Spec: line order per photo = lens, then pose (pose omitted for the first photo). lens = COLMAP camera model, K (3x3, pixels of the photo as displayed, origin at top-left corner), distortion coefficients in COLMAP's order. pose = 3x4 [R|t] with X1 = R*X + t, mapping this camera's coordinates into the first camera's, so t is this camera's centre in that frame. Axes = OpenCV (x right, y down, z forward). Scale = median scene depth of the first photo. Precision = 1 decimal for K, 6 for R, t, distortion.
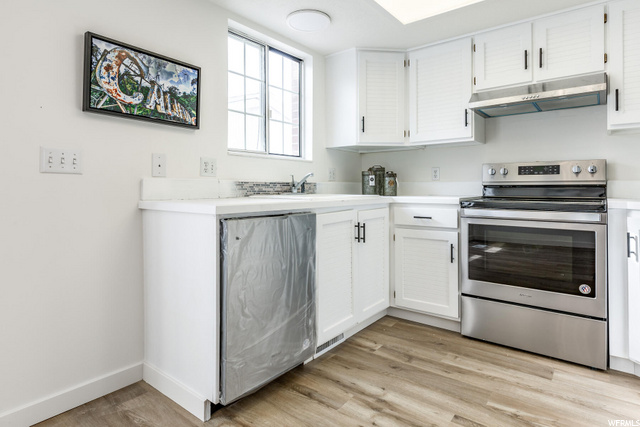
lens RADIAL K [[364.3, 0, 313.6], [0, 364.3, 187.6], [0, 0, 1]] dist [0.000368, 0.000155]
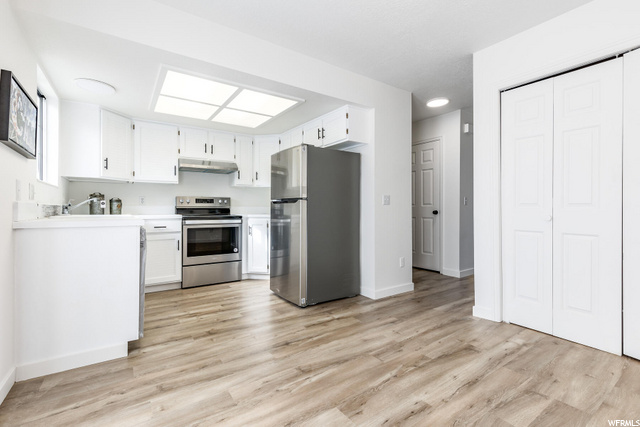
lens RADIAL K [[291.2, 0, 321.7], [0, 291.2, 208.2], [0, 0, 1]] dist [0.002386, 0.000225]
pose [[0.290223, 0.003613, 0.956952, -0.853318], [-0.000815, 0.999993, -0.003528, -0.002267], [-0.956959, 0.000244, 0.290224, -0.126937]]
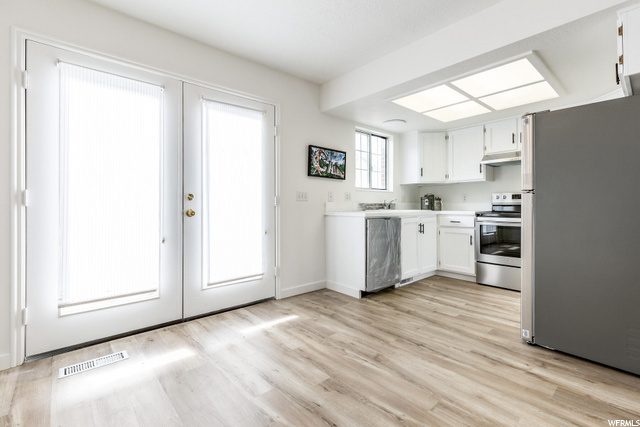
lens RADIAL K [[290.3, 0, 316.9], [0, 290.3, 205.3], [0, 0, 1]] dist [0.001333, -0.000002]
pose [[0.982345, -0.001075, -0.187075, -0.140829], [0.000885, 0.999999, -0.001099, -0.003858], [0.187076, 0.000914, 0.982345, -0.692201]]
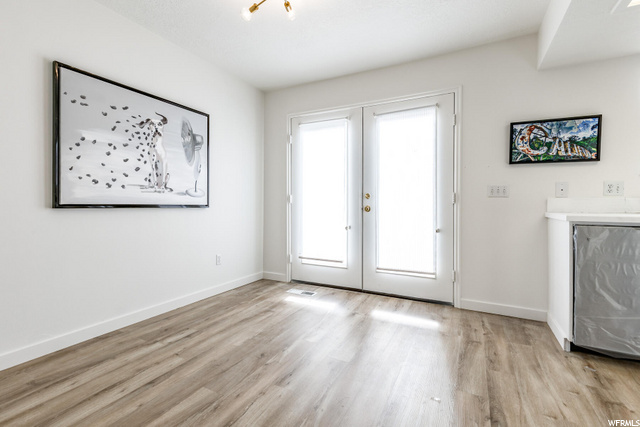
lens RADIAL K [[290.3, 0, 316.9], [0, 290.3, 205.3], [0, 0, 1]] dist [0.001333, -0.000002]
pose [[0.177497, 0.005934, -0.984104, 0.503828], [-0.002736, 0.999981, 0.005536, 0.000420], [0.984118, 0.001709, 0.177509, -0.196354]]
